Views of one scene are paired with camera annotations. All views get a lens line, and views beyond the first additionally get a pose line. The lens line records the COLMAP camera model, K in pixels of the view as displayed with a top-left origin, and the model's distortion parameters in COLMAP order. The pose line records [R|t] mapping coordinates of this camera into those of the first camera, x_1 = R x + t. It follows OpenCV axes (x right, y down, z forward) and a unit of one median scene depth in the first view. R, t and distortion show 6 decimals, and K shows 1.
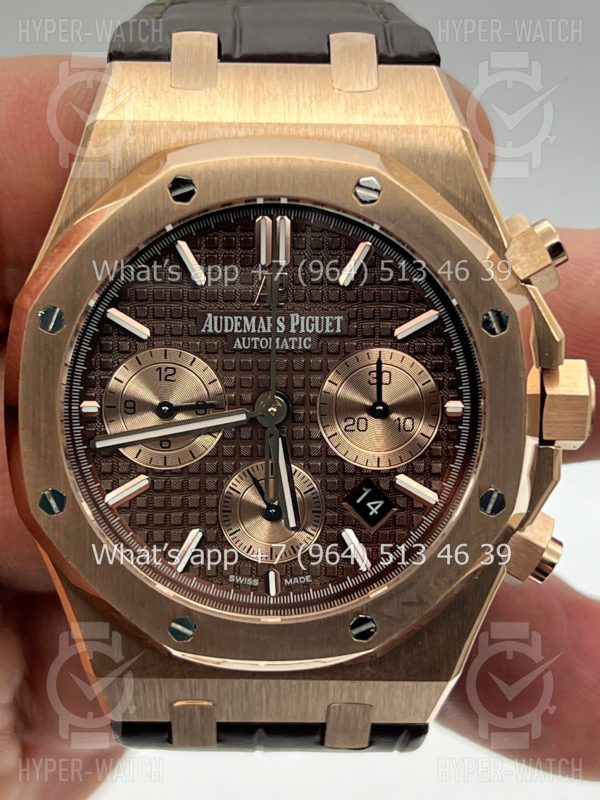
lens RADIAL K [[1921.7, 0, 301.8], [0, 1921.7, 402.1], [0, 0, 1]] dist [0.130955, 0.000000]
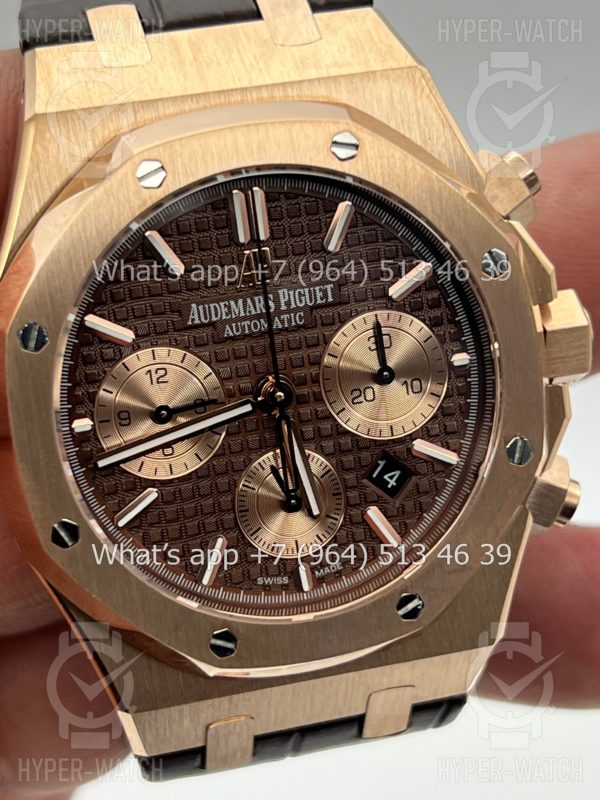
lens RADIAL K [[1921.7, 0, 297.3], [0, 1921.7, 397.5], [0, 0, 1]] dist [0.130955, 0.000000]
pose [[0.971385, -0.169025, 0.166861, -0.160192], [0.167277, 0.985604, 0.024574, -0.015805], [-0.168612, 0.004042, 0.985674, 0.078760]]
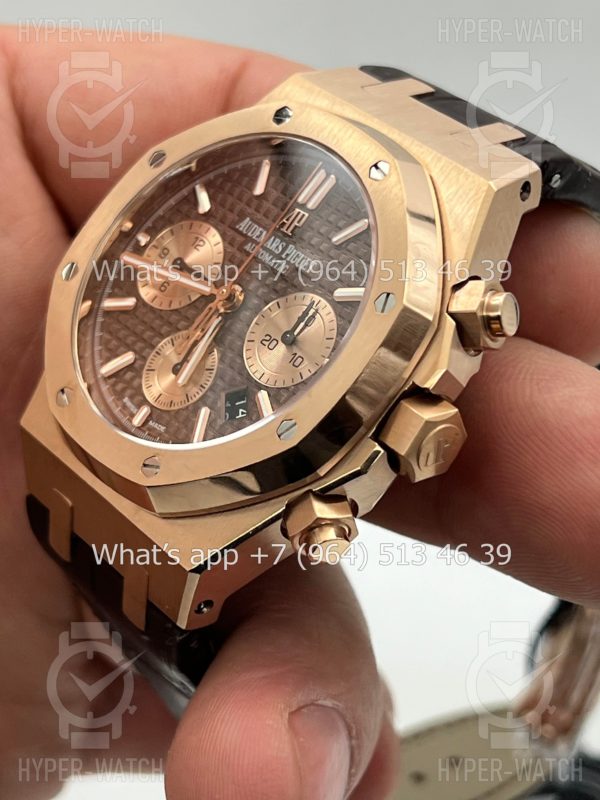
lens RADIAL K [[1921.7, 0, 299.1], [0, 1921.7, 400.1], [0, 0, 1]] dist [0.130955, 0.000000]
pose [[0.619854, 0.430159, -0.656312, 0.819112], [-0.649441, 0.750664, -0.121366, 0.167796], [0.440463, 0.501465, 0.744665, 0.158584]]
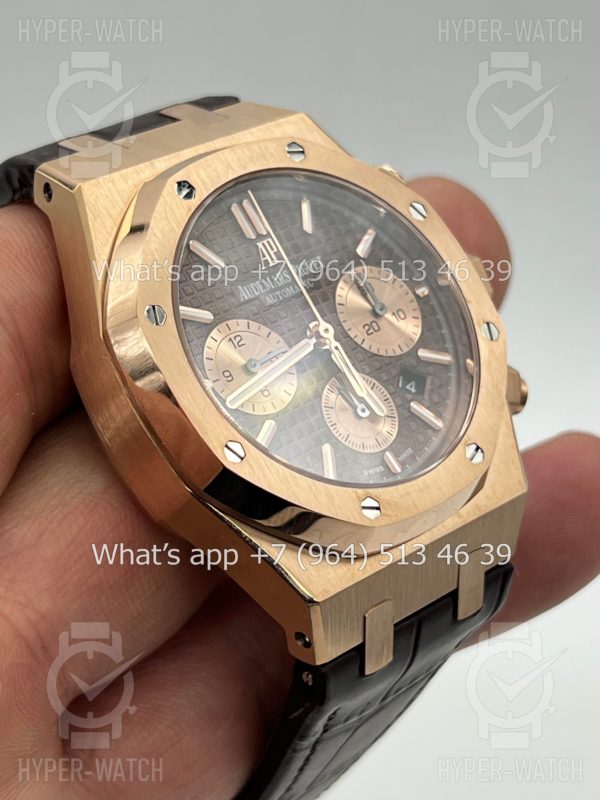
lens RADIAL K [[1921.7, 0, 302.5], [0, 1921.7, 400.6], [0, 0, 1]] dist [0.130955, 0.000000]
pose [[0.732718, -0.349752, 0.583779, -0.736391], [0.546911, 0.813125, -0.199287, 0.269707], [-0.404984, 0.465297, 0.787075, 0.074748]]
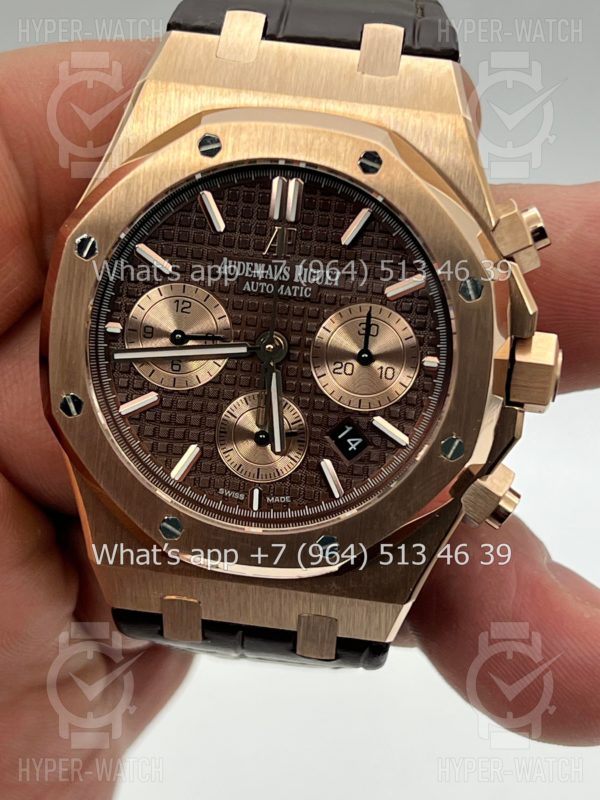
lens RADIAL K [[1921.7, 0, 297.7], [0, 1921.7, 404.5], [0, 0, 1]] dist [0.130955, 0.000000]
pose [[0.989706, 0.108597, -0.093211, 0.109623], [-0.108664, 0.994069, 0.004371, 0.030867], [0.093133, 0.005803, 0.995637, -0.131992]]
